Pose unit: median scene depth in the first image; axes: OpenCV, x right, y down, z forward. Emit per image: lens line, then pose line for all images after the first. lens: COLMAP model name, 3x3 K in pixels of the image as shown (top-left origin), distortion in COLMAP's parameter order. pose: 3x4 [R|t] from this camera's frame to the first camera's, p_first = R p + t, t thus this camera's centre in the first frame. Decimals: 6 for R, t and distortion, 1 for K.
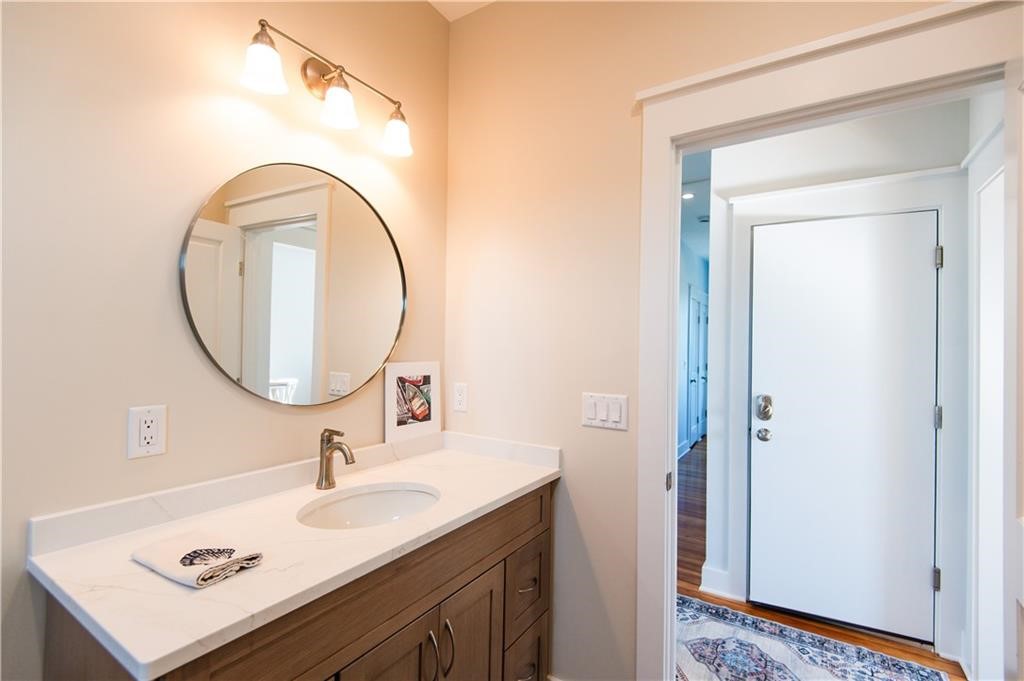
lens RADIAL K [[463.3, 0, 508.5], [0, 463.3, 341.0], [0, 0, 1]] dist [0.000988, 0.000338]
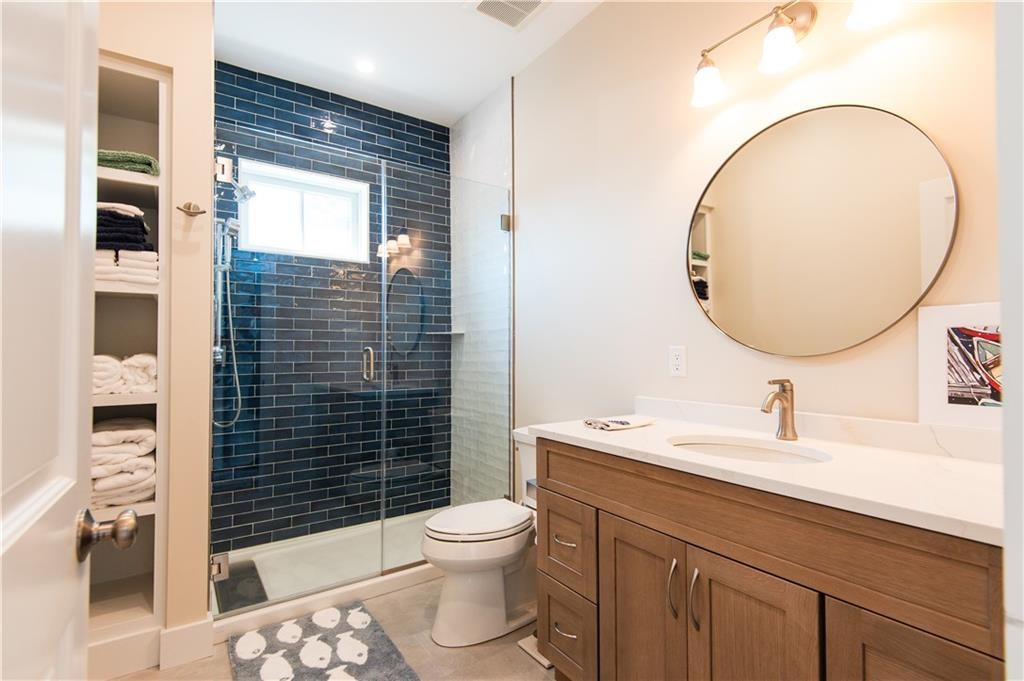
lens RADIAL K [[463.3, 0, 508.5], [0, 463.3, 341.0], [0, 0, 1]] dist [0.000988, 0.000338]
pose [[-0.385442, -0.038815, -0.921916, 0.594821], [0.005370, 0.999004, -0.044305, 0.121984], [0.922717, -0.022028, -0.384849, 0.684187]]
